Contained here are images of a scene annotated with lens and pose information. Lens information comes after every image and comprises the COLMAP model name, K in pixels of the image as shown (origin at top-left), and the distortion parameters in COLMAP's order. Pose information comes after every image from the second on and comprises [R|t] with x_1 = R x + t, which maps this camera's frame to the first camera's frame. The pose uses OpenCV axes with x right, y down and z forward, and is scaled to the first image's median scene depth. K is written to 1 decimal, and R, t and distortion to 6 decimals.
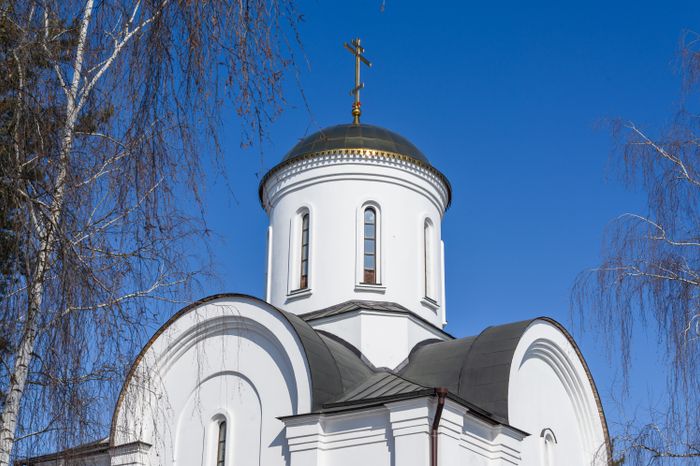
lens RADIAL K [[1063.3, 0, 350.0], [0, 1063.3, 233.0], [0, 0, 1]] dist [0.024752, 0.009560]
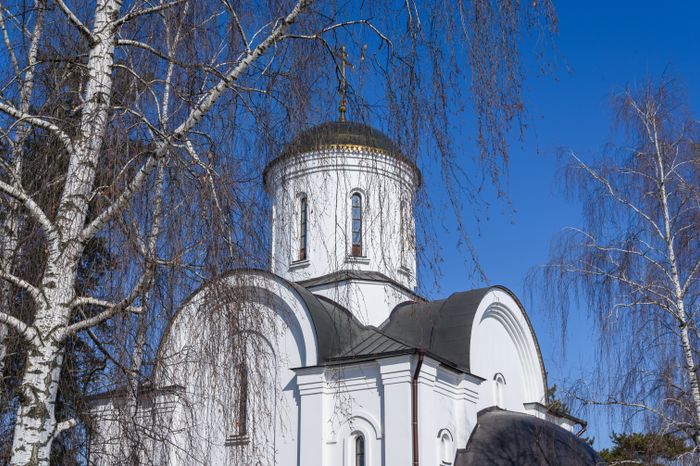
lens RADIAL K [[965.5, 0, 350.0], [0, 965.5, 233.0], [0, 0, 1]] dist [-0.006375, 0.000168]
pose [[0.999050, 0.002882, 0.043494, -0.045052], [-0.005627, 0.997990, 0.063119, -0.058661], [-0.043225, -0.063304, 0.997058, -0.136048]]
